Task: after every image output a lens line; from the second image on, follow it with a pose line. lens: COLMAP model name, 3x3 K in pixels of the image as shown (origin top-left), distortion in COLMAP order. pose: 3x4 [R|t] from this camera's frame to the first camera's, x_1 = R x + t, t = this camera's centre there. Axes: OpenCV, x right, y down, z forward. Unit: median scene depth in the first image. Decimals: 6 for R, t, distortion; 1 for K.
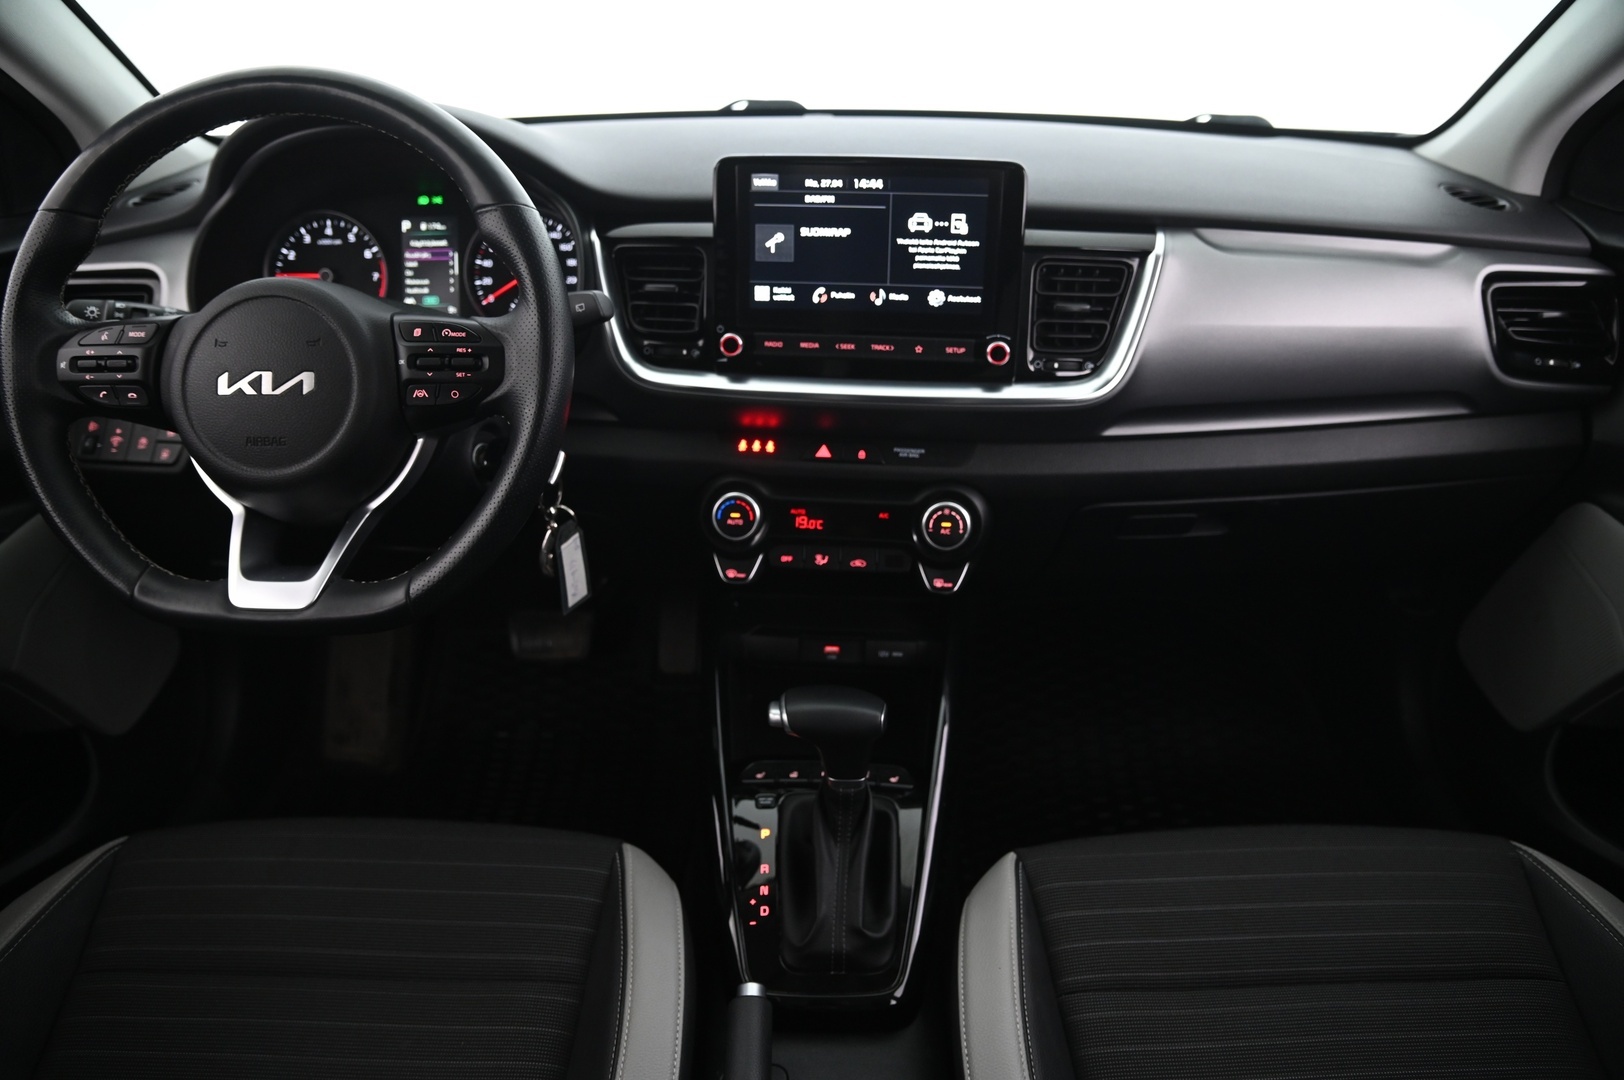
lens RADIAL K [[1120.6, 0, 813.2], [0, 1120.6, 541.8], [0, 0, 1]] dist [-0.117265, 0.007263]
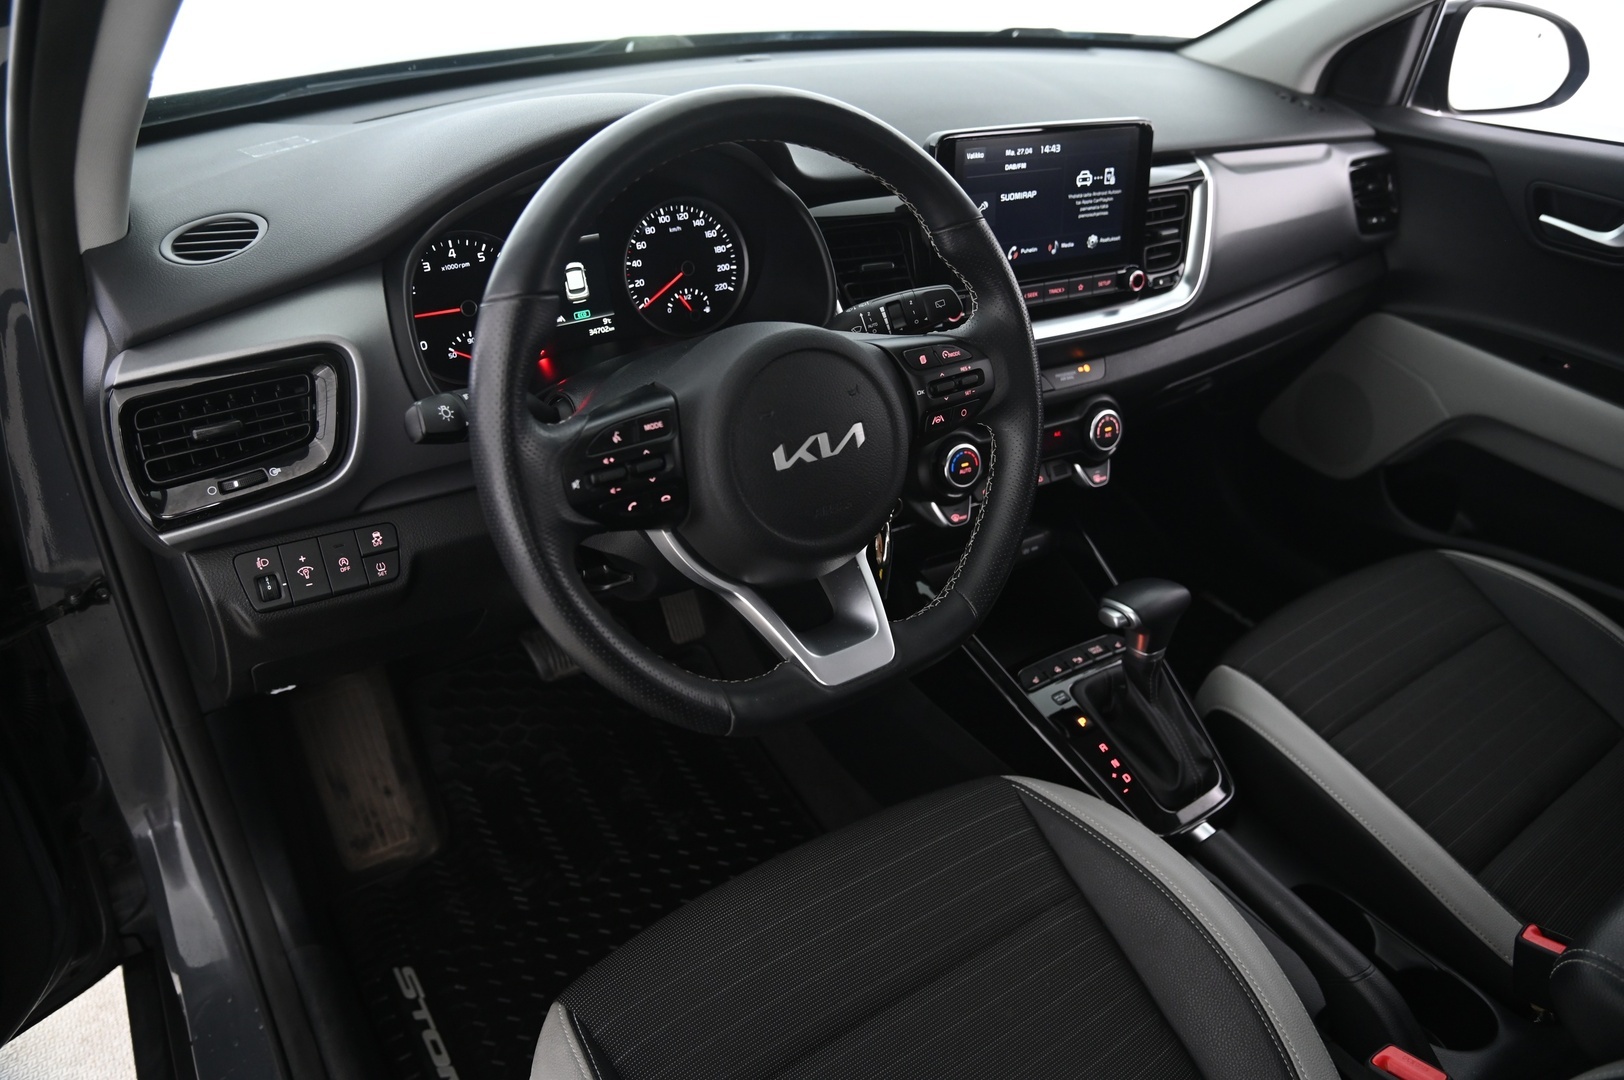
lens RADIAL K [[1120.6, 0, 826.4], [0, 1120.6, 547.6], [0, 0, 1]] dist [-0.117265, 0.007263]
pose [[0.820018, -0.283492, 0.497195, -0.786421], [0.218154, 0.957947, 0.186406, -0.188893], [-0.529131, -0.044391, 0.847378, 0.154900]]
